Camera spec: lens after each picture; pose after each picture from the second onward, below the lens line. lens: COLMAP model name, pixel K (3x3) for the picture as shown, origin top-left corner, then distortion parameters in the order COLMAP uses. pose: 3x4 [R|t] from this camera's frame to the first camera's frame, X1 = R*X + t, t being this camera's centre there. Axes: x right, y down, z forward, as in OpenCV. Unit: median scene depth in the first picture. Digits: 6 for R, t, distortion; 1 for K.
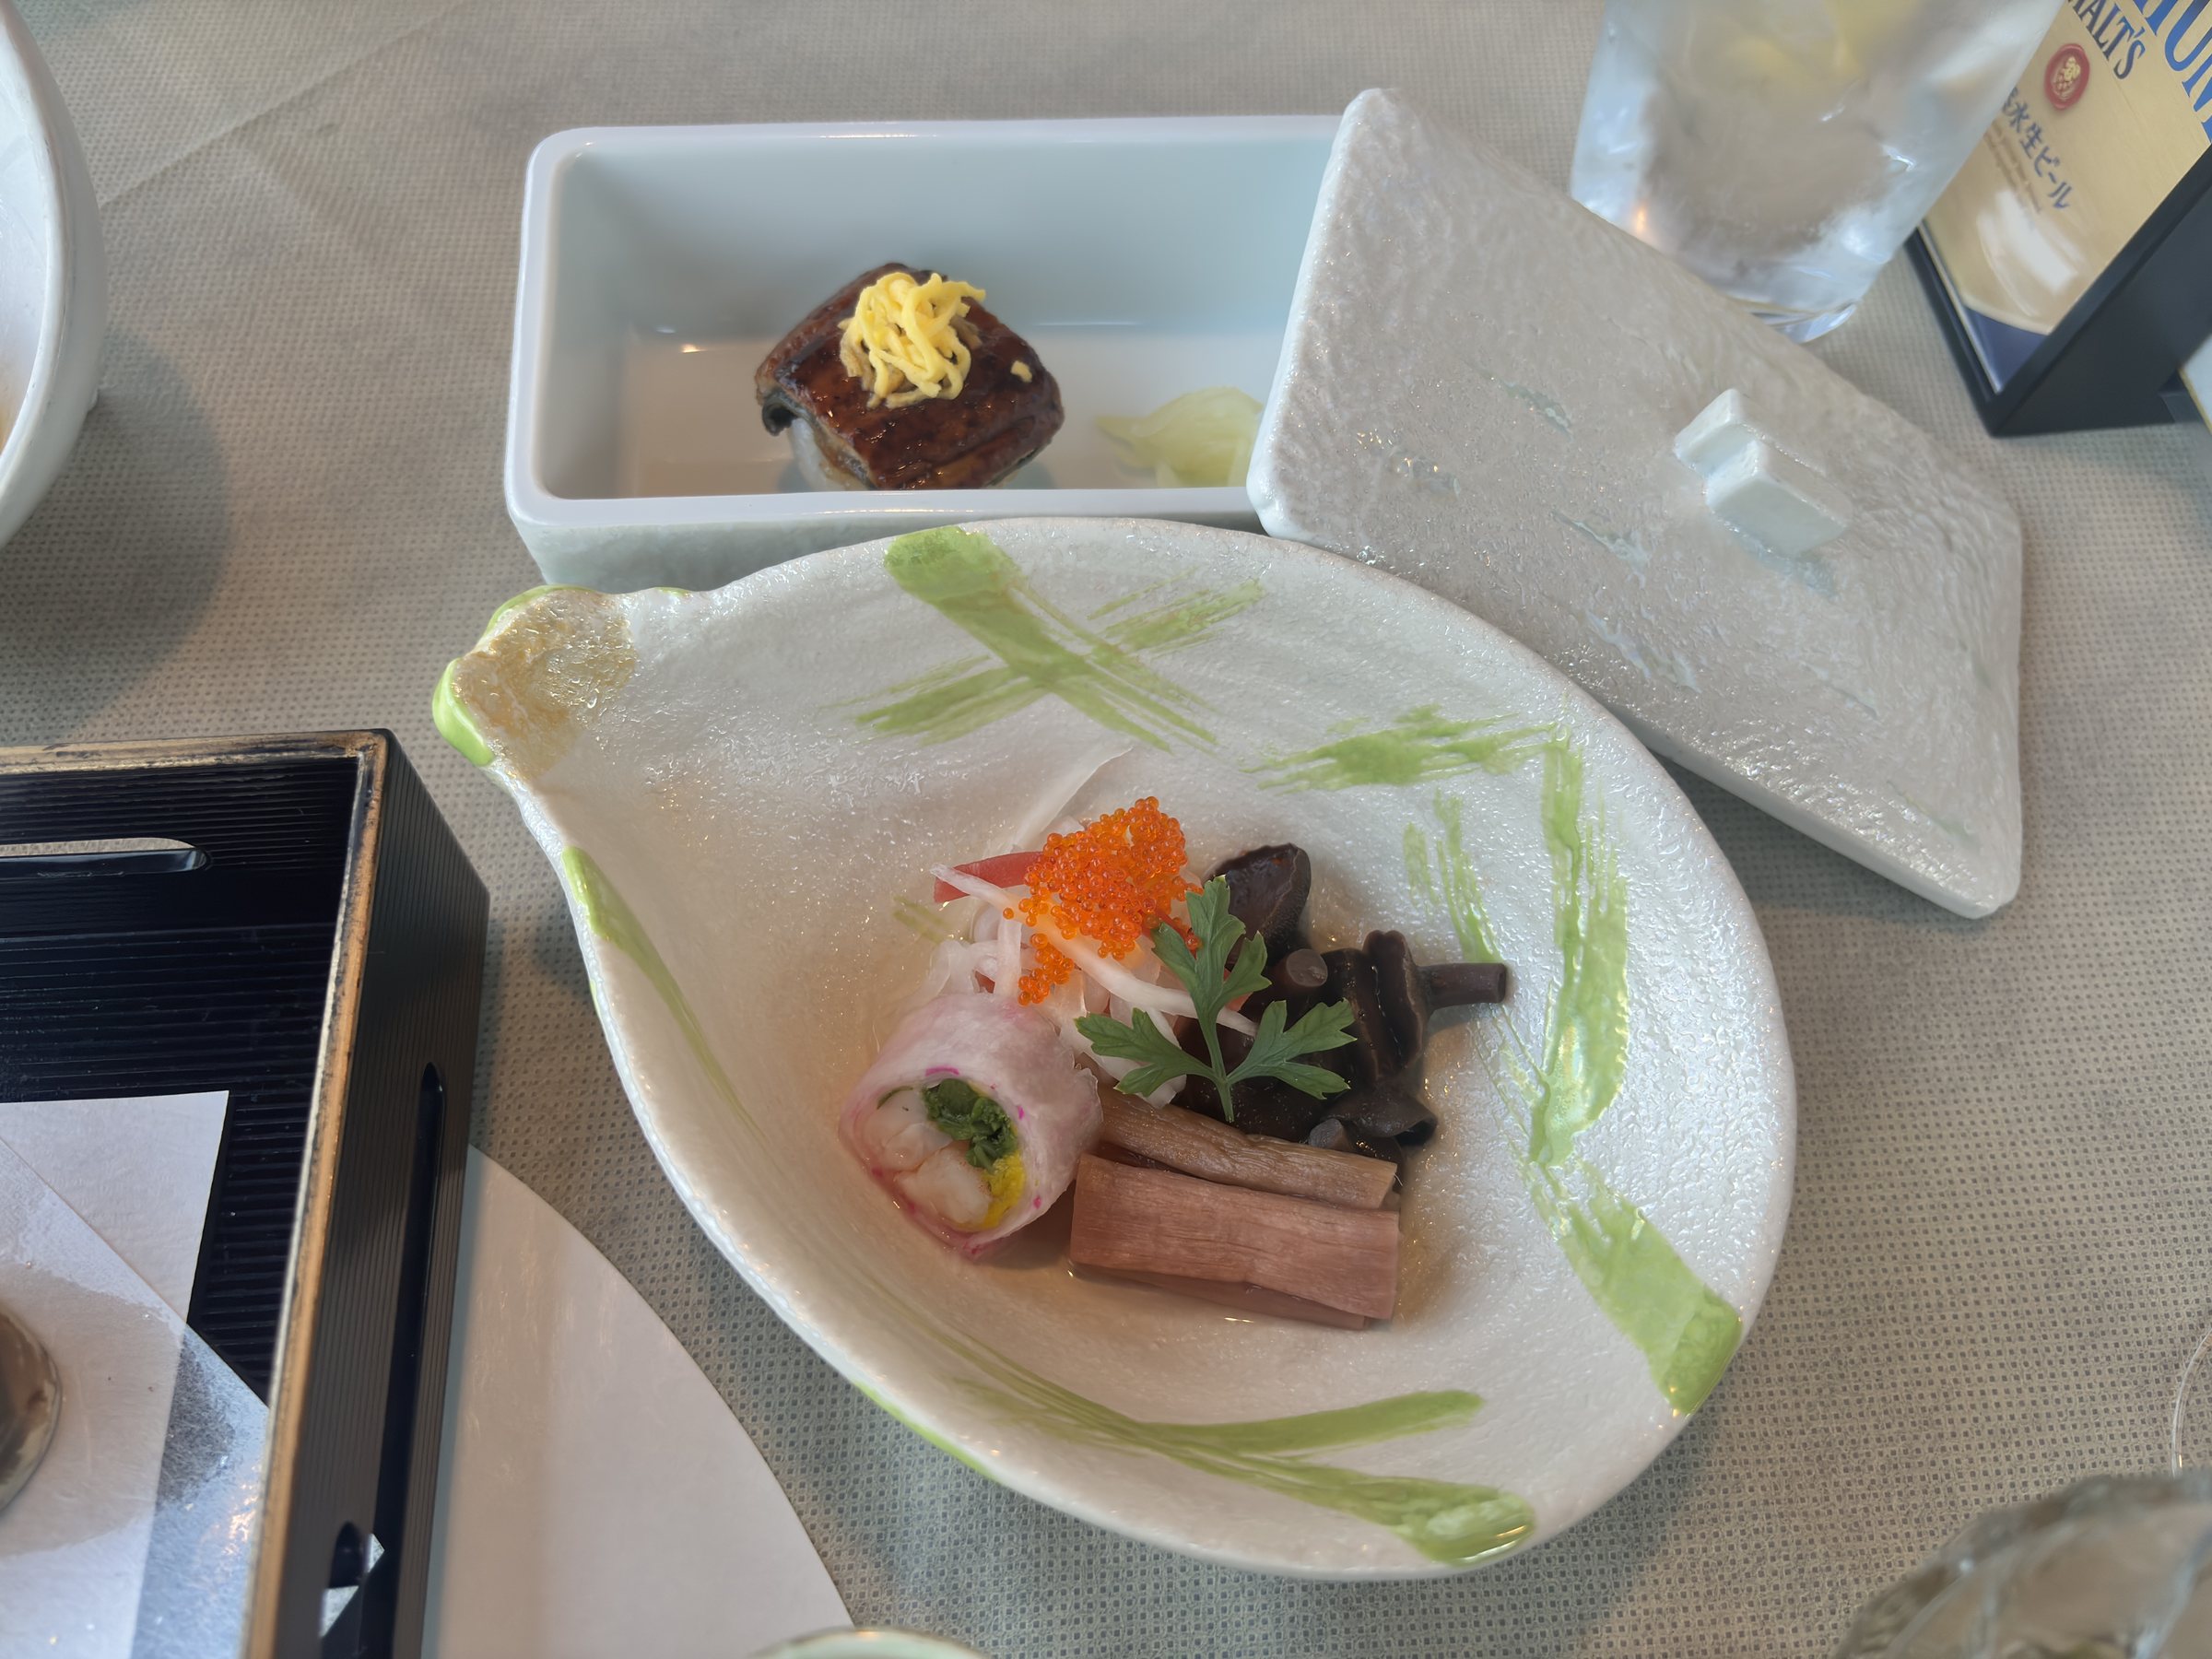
lens RADIAL K [[1854.7, 0, 1102.0], [0, 1854.7, 829.5], [0, 0, 1]] dist [0.036654, -0.048262]
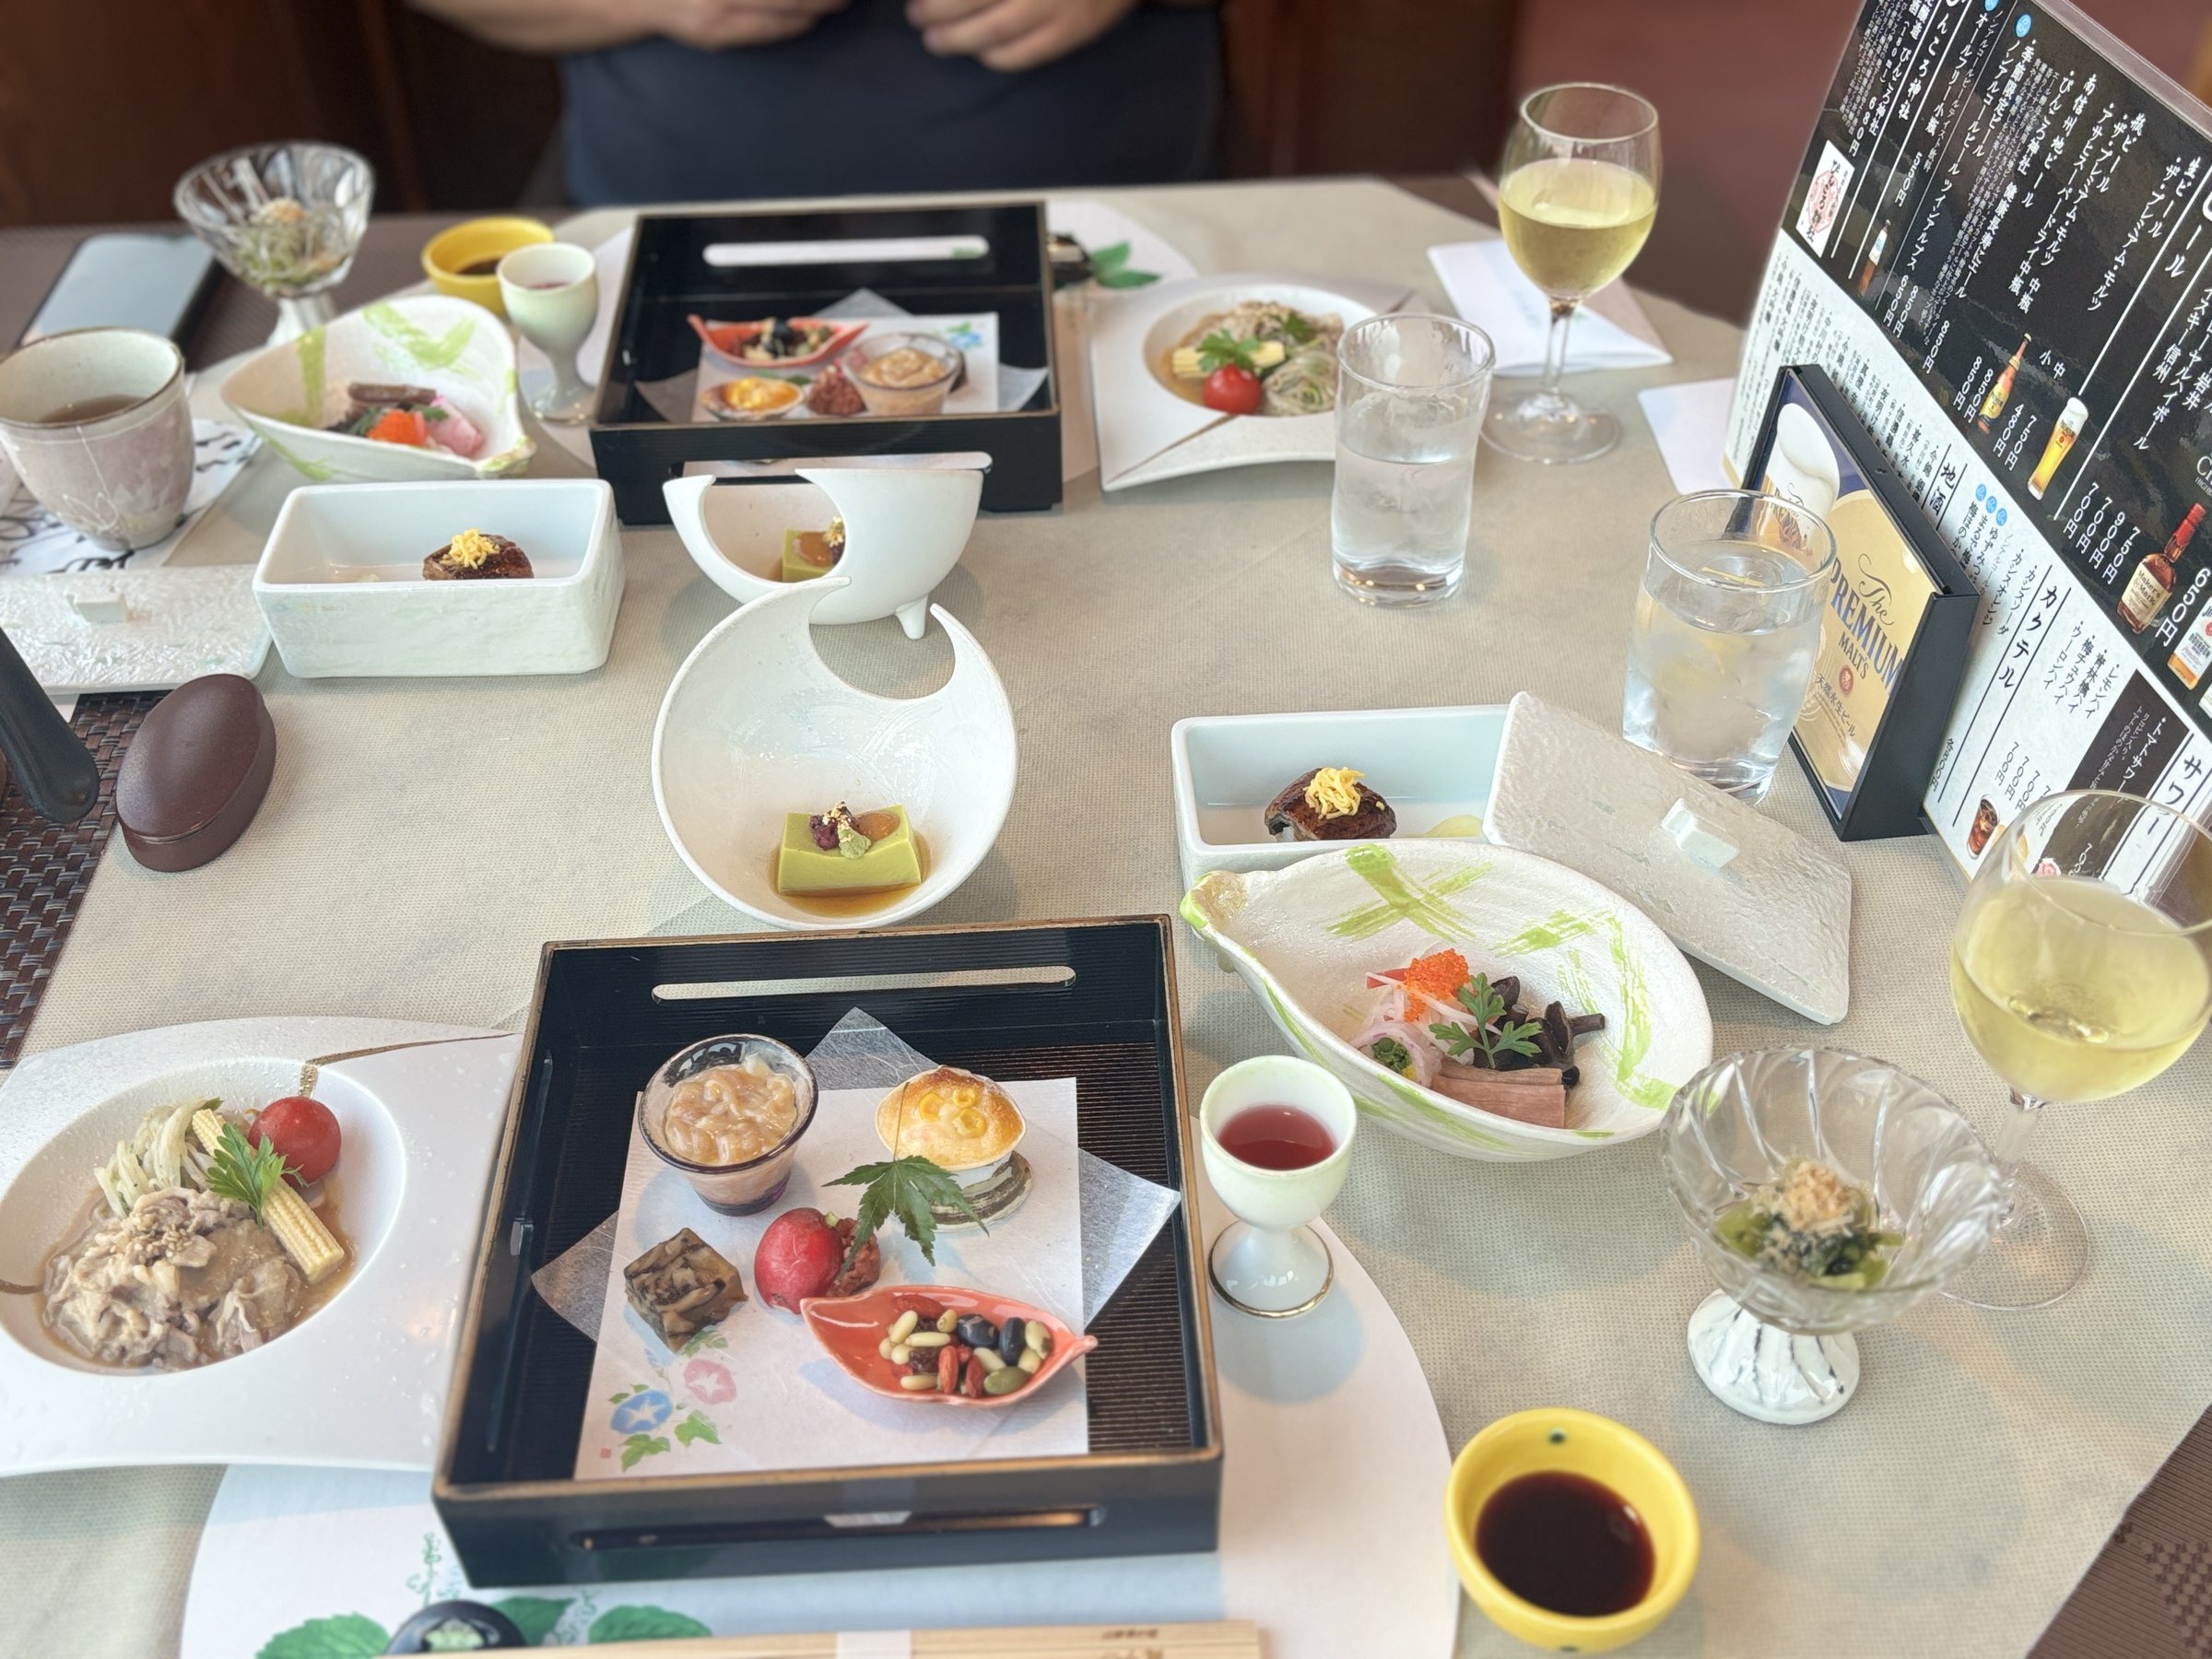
lens RADIAL K [[2206.9, 0, 1091.2], [0, 2206.9, 828.7], [0, 0, 1]] dist [0.016515, 0.000000]
pose [[0.996924, -0.032980, -0.071101, -0.238647], [0.005598, 0.934809, -0.355108, 0.875513], [0.078177, 0.353617, 0.932118, -1.844796]]
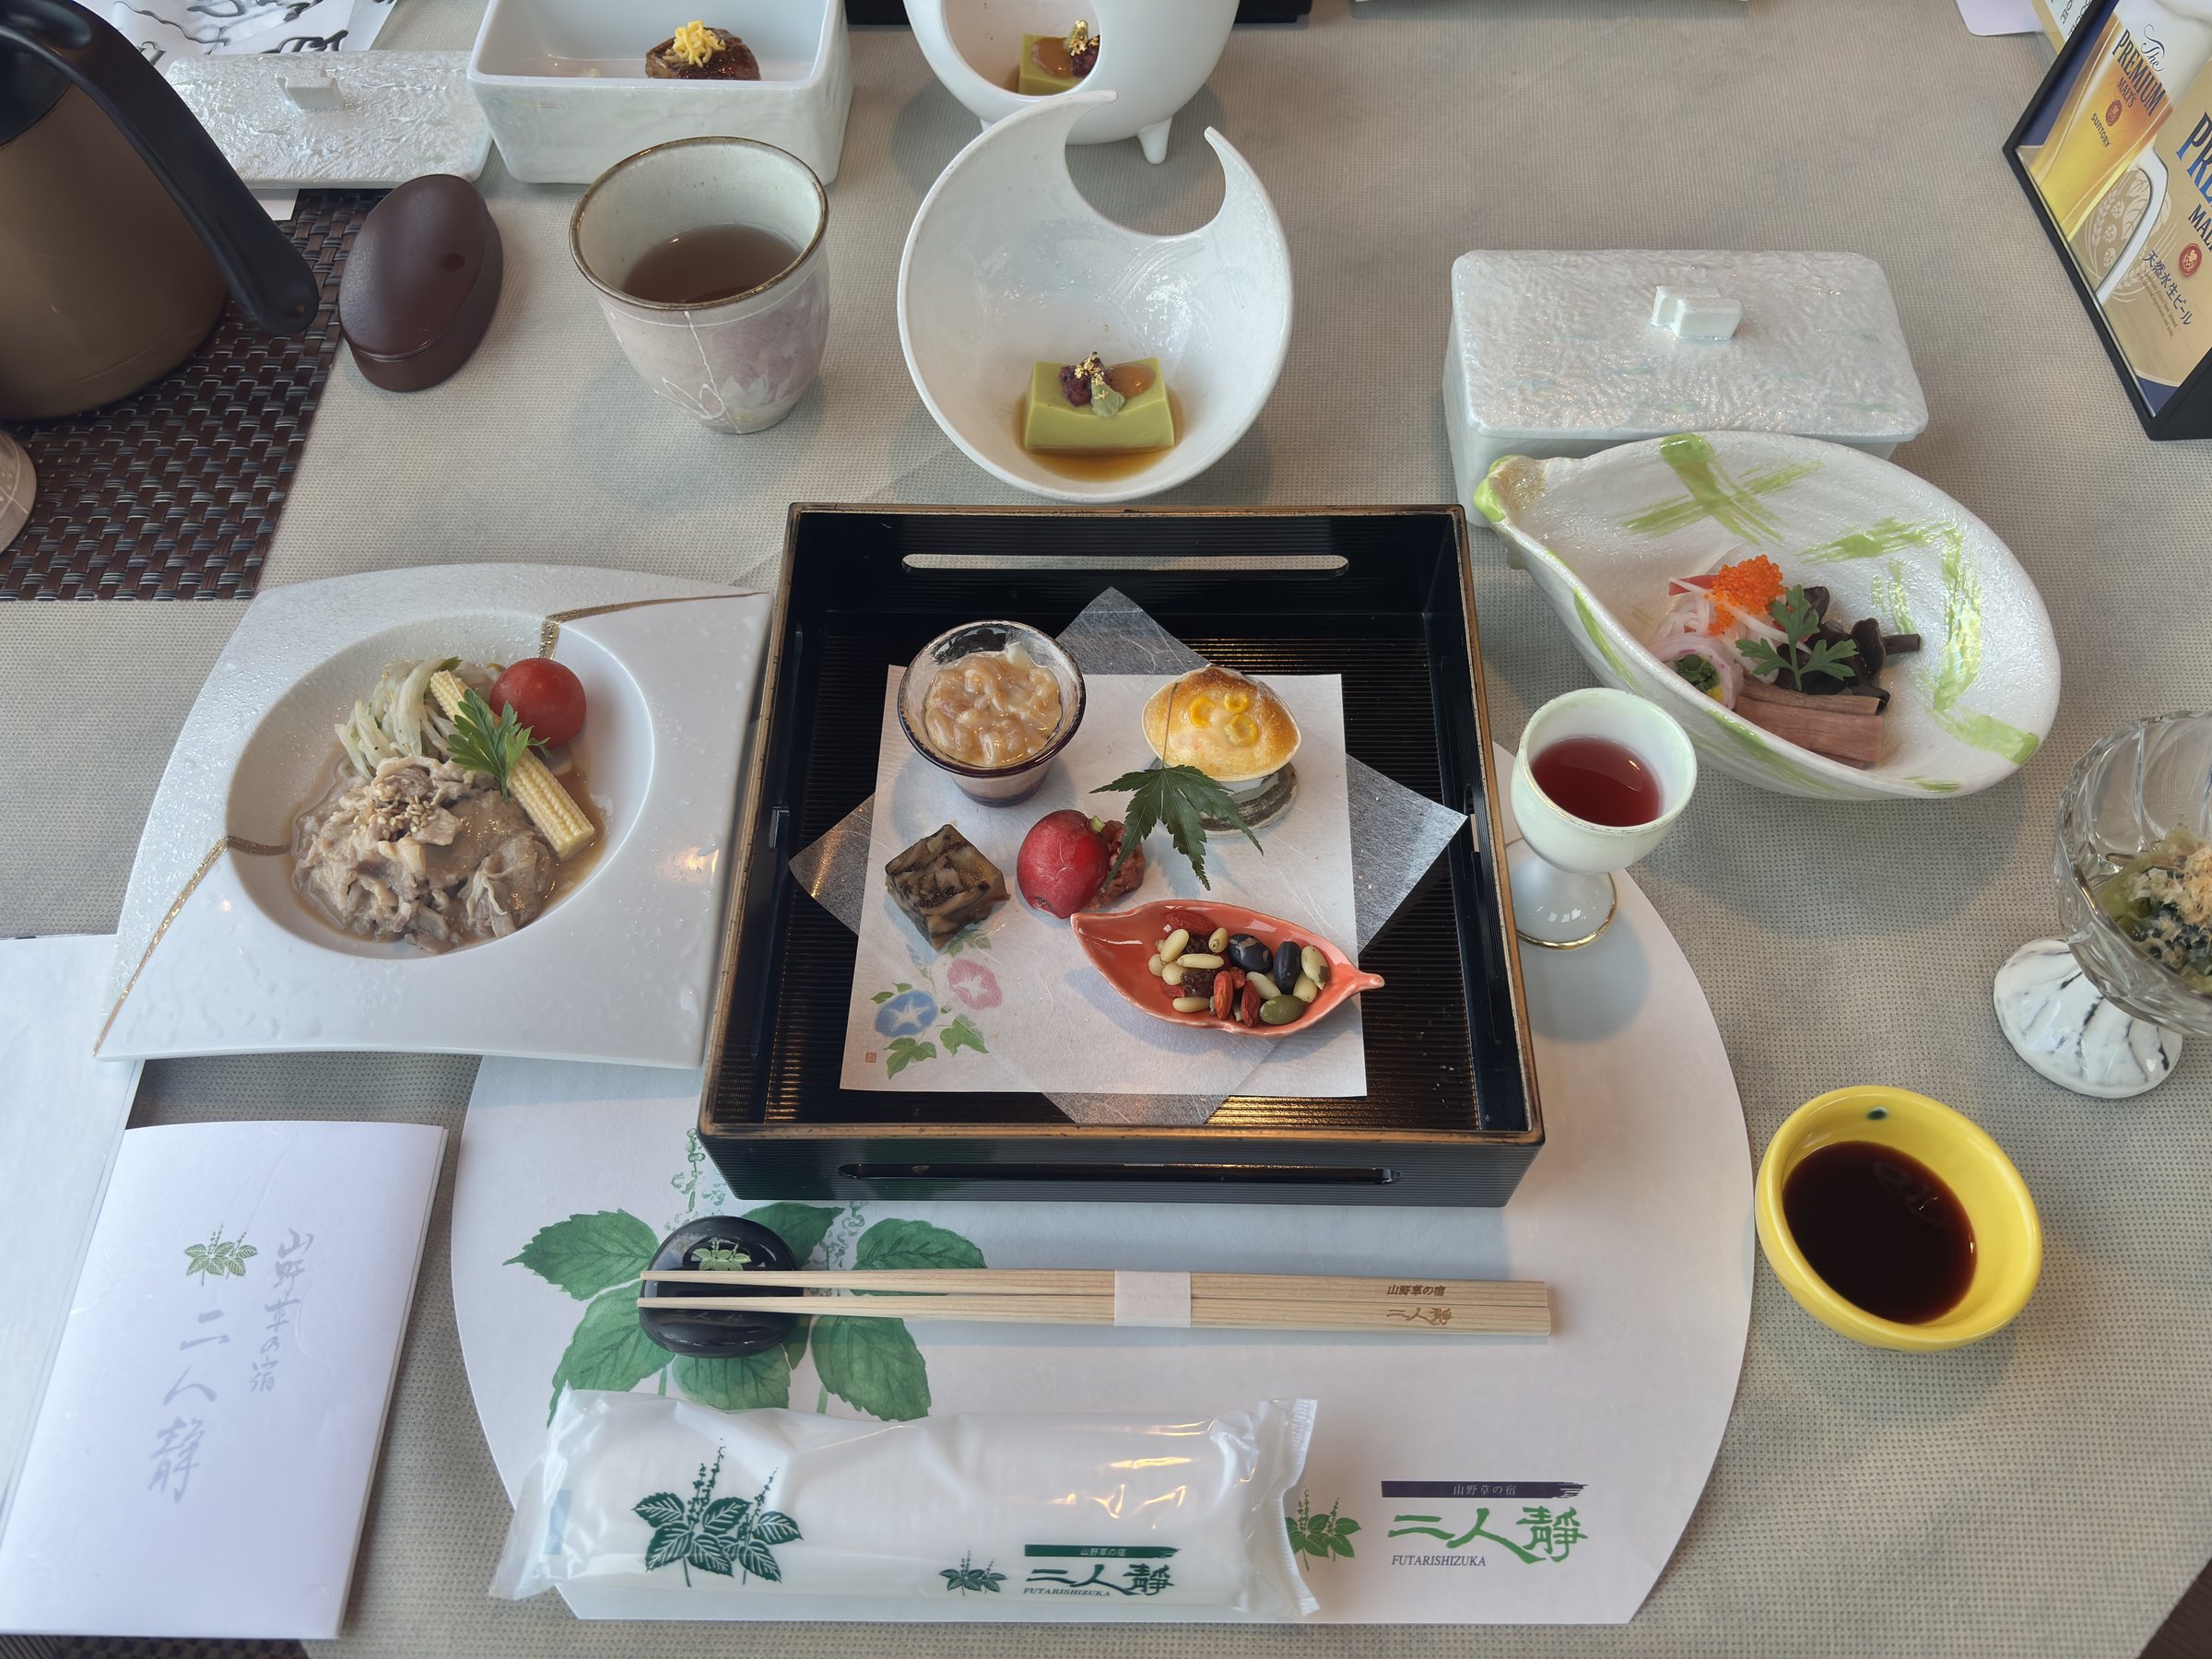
lens RADIAL K [[1707.2, 0, 1105.8], [0, 1707.2, 832.2], [0, 0, 1]] dist [0.037700, -0.051523]
pose [[0.993565, 0.042086, -0.105150, -0.542327], [-0.049657, 0.996278, -0.070452, 0.513109], [0.101794, 0.075220, 0.991958, -1.163563]]
